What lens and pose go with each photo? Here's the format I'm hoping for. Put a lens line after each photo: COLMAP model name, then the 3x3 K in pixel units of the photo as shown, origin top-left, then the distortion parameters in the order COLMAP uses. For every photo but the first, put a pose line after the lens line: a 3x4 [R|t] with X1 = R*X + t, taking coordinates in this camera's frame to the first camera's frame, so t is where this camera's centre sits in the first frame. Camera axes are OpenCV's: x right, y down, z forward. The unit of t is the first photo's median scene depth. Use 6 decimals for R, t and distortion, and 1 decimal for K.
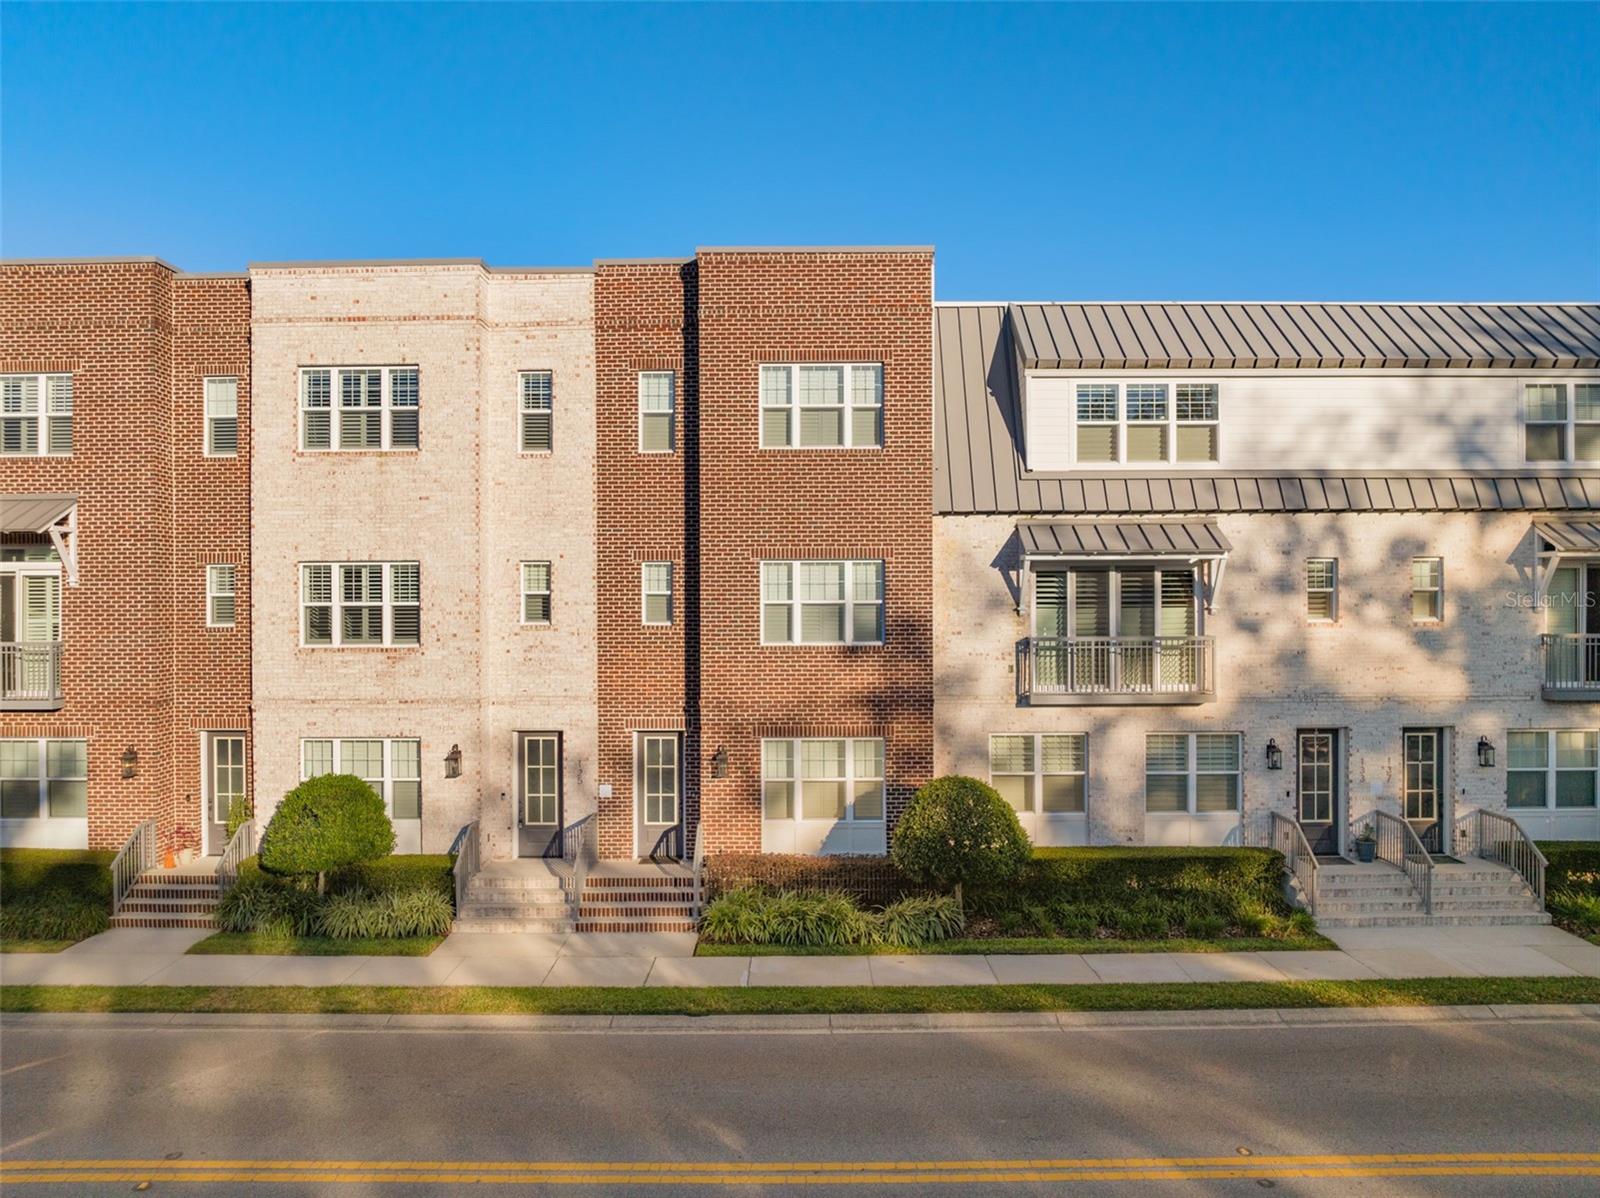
lens RADIAL K [[1116.7, 0, 800.0], [0, 1116.7, 599.0], [0, 0, 1]] dist [-0.031735, -0.003324]
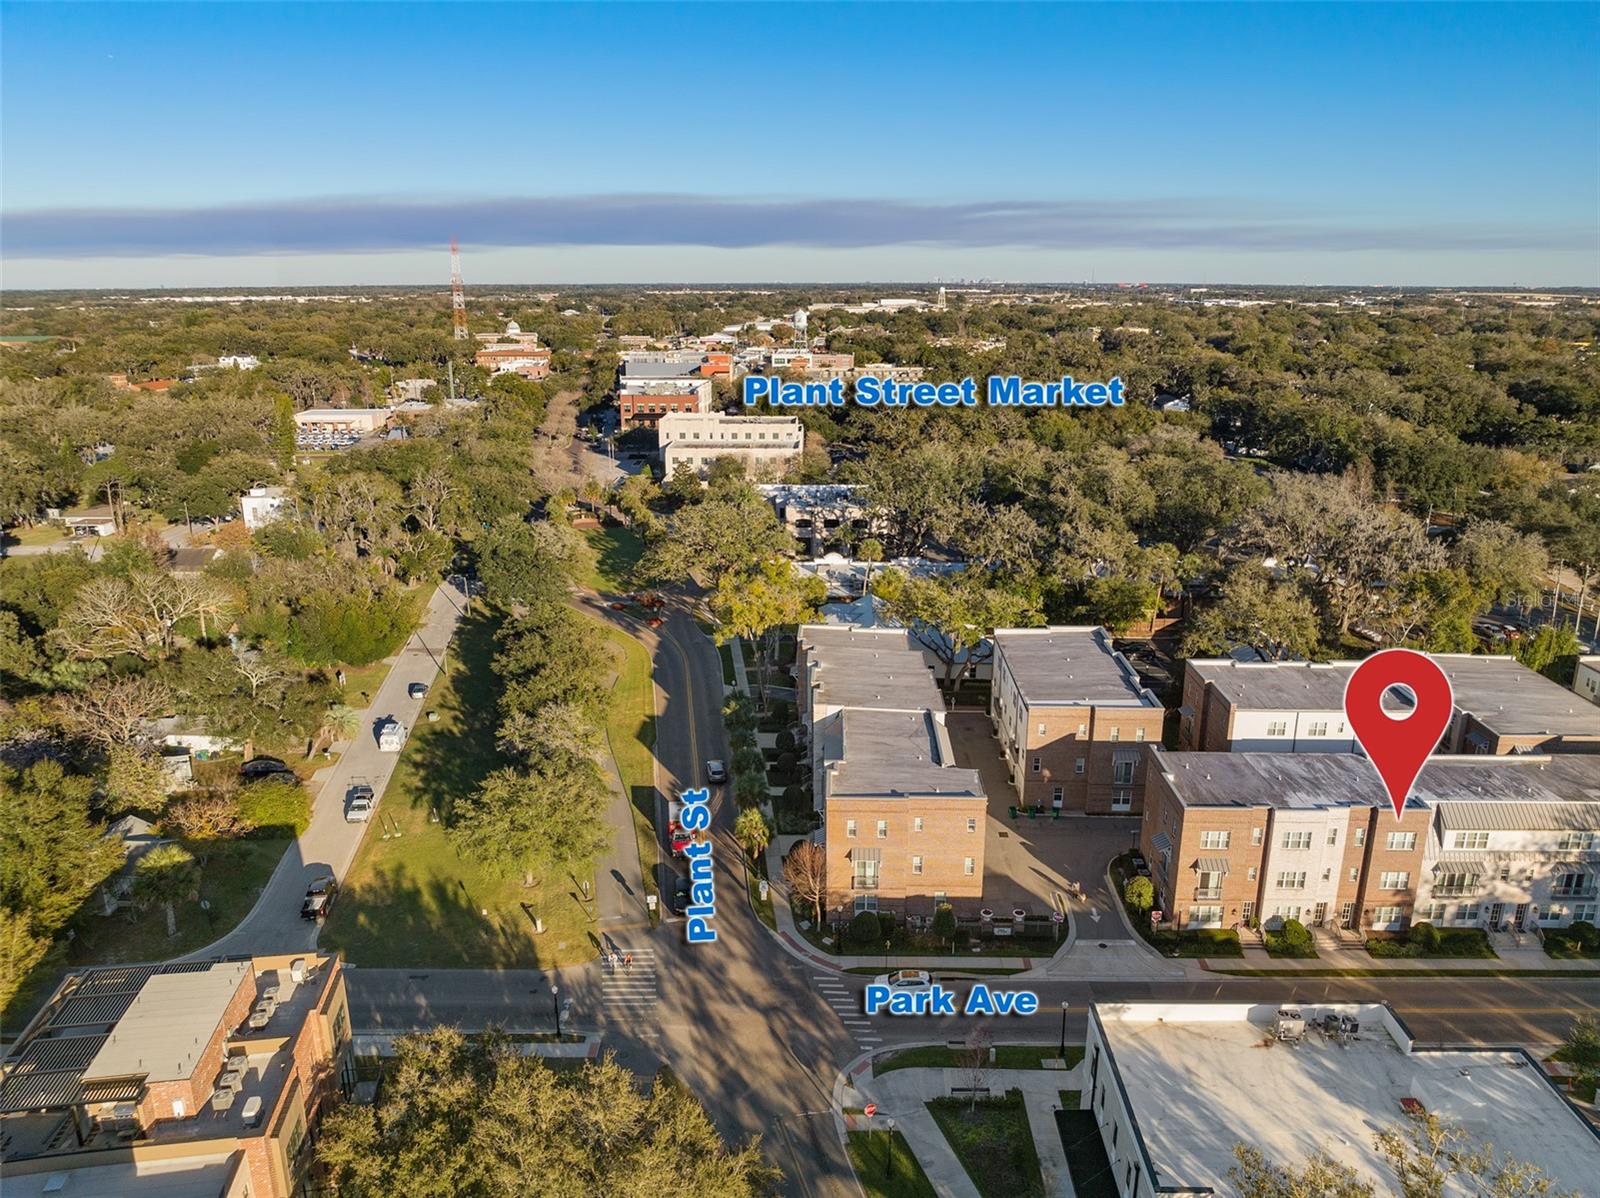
lens RADIAL K [[1116.7, 0, 800.0], [0, 1116.7, 599.0], [0, 0, 1]] dist [-0.031735, -0.003324]
pose [[0.999750, 0.008805, -0.020576, -2.266158], [-0.002855, 0.962018, 0.272972, -2.270534], [0.022198, -0.272845, 0.961802, -2.987682]]
